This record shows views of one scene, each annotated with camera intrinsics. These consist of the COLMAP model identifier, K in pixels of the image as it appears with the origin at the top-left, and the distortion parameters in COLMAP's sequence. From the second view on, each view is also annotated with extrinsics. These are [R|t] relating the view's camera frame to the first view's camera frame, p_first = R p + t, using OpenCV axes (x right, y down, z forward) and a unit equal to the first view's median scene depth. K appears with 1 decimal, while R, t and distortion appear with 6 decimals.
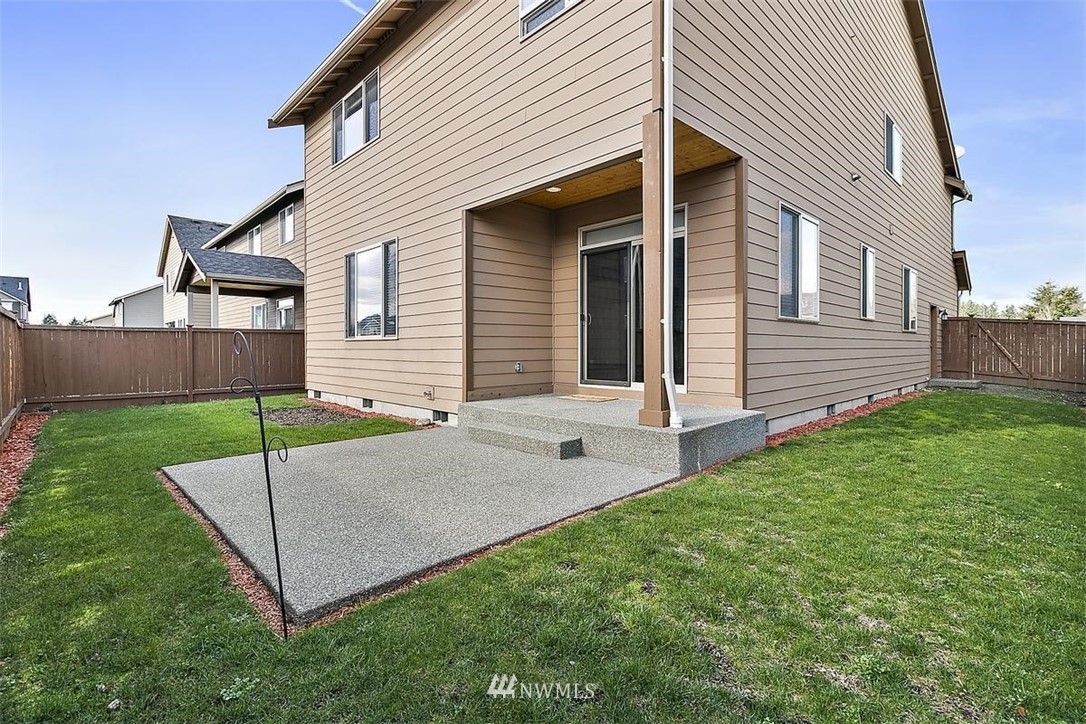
lens RADIAL K [[498.2, 0, 547.7], [0, 498.2, 353.8], [0, 0, 1]] dist [0.001129, 0.000755]
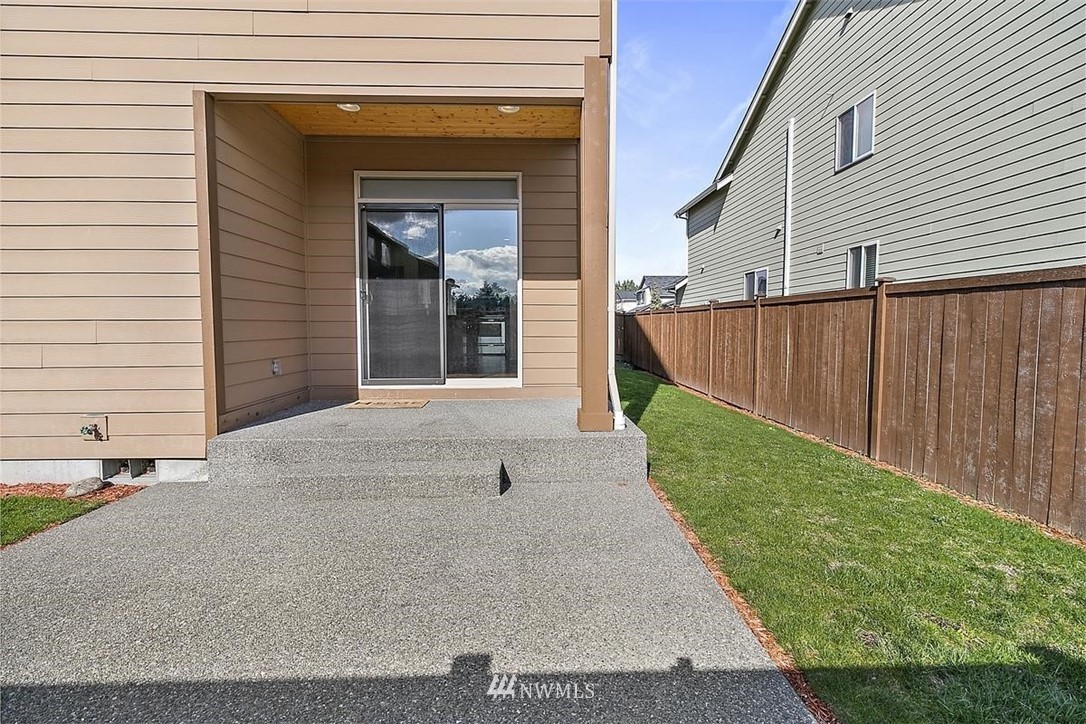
lens RADIAL K [[498.2, 0, 546.2], [0, 498.2, 356.0], [0, 0, 1]] dist [0.001129, 0.000755]
pose [[0.673636, -0.040812, 0.737935, -0.322155], [0.008674, 0.998842, 0.047324, -0.017580], [-0.739012, -0.025479, 0.673210, 0.327935]]
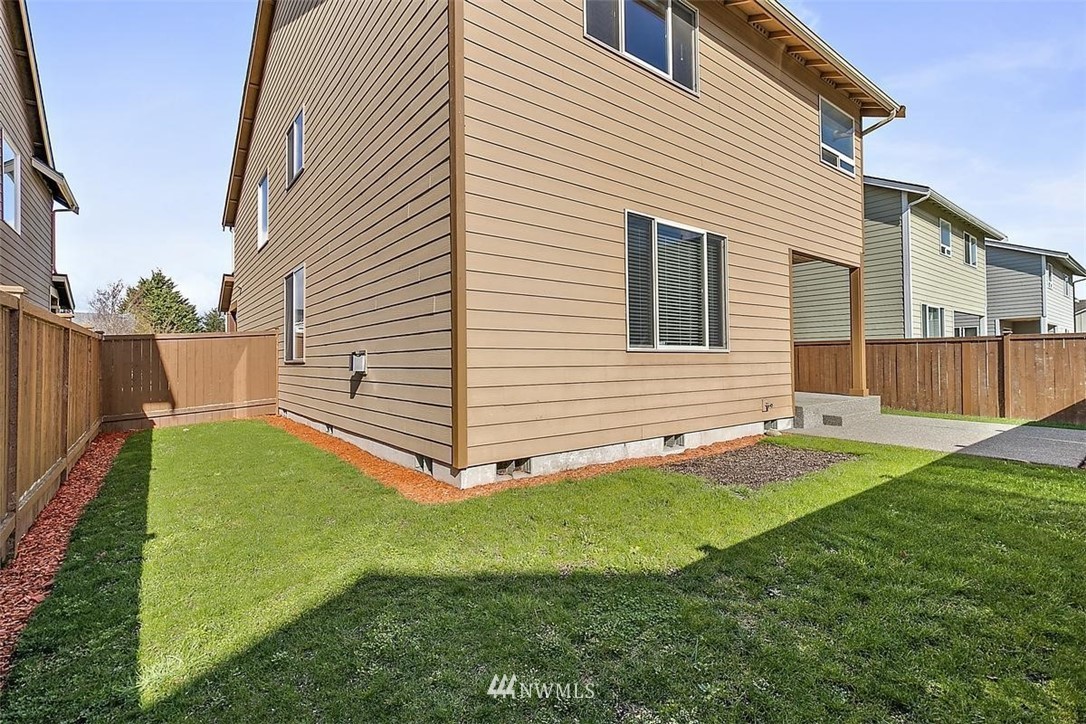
lens RADIAL K [[498.2, 0, 533.6], [0, 498.2, 362.0], [0, 0, 1]] dist [0.001129, 0.000755]
pose [[0.123581, 0.010376, 0.992280, -1.415744], [0.028754, 0.999488, -0.014033, -0.010838], [-0.991918, 0.030266, 0.123219, 1.438441]]
